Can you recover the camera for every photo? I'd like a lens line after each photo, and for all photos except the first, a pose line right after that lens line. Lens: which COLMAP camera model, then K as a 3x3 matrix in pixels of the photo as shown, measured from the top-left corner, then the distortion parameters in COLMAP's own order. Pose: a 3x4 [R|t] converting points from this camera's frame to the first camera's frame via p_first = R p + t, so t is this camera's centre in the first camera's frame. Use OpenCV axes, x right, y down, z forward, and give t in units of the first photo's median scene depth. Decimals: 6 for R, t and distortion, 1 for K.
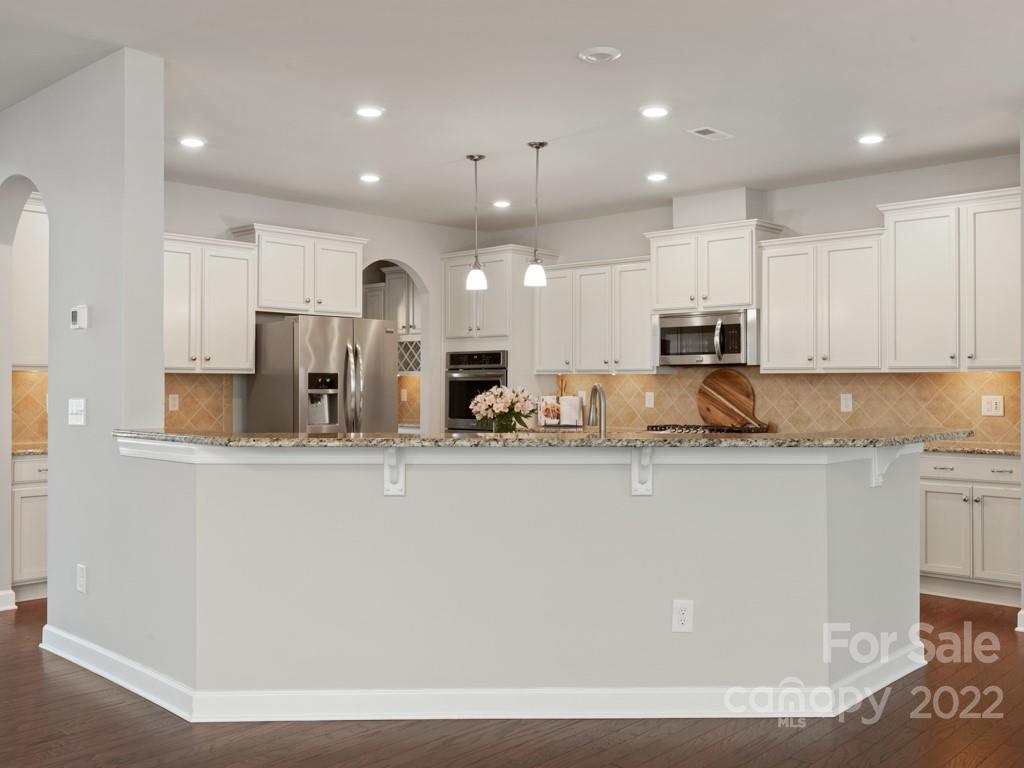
lens RADIAL K [[903.2, 0, 513.9], [0, 903.2, 378.2], [0, 0, 1]] dist [-0.004319, 0.019795]
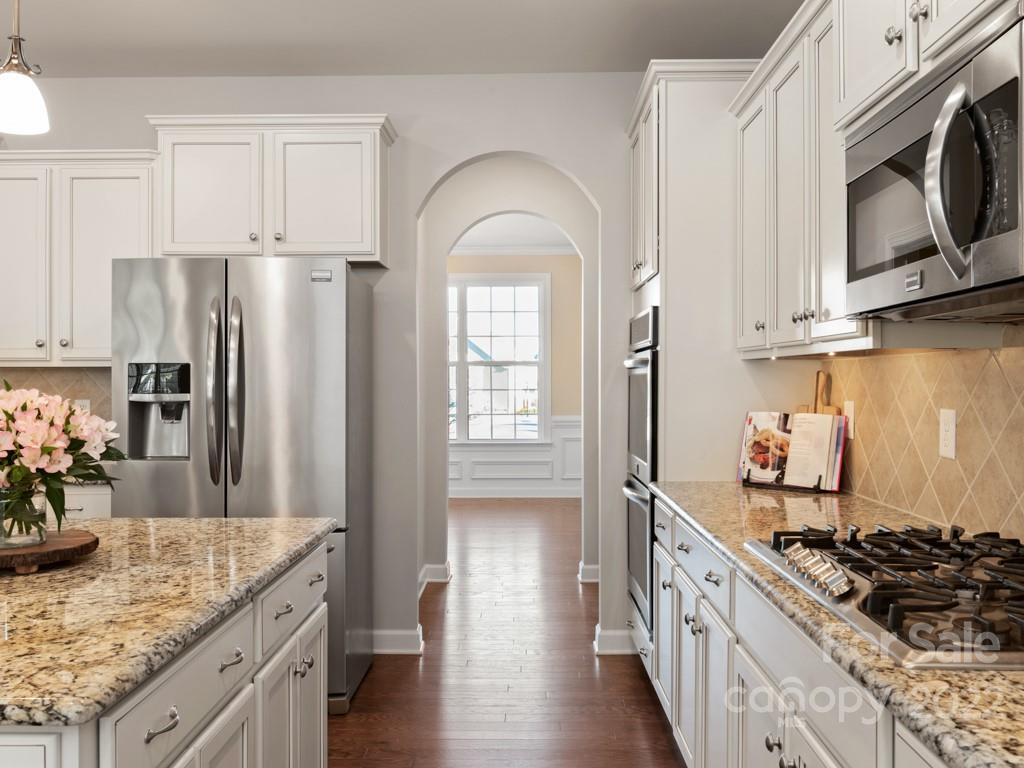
lens RADIAL K [[903.2, 0, 508.1], [0, 903.2, 382.7], [0, 0, 1]] dist [-0.004319, 0.019795]
pose [[0.677697, -0.000852, -0.735341, 0.303672], [0.007760, 0.999952, 0.005993, 0.004005], [0.735300, -0.009767, 0.677671, 0.745080]]
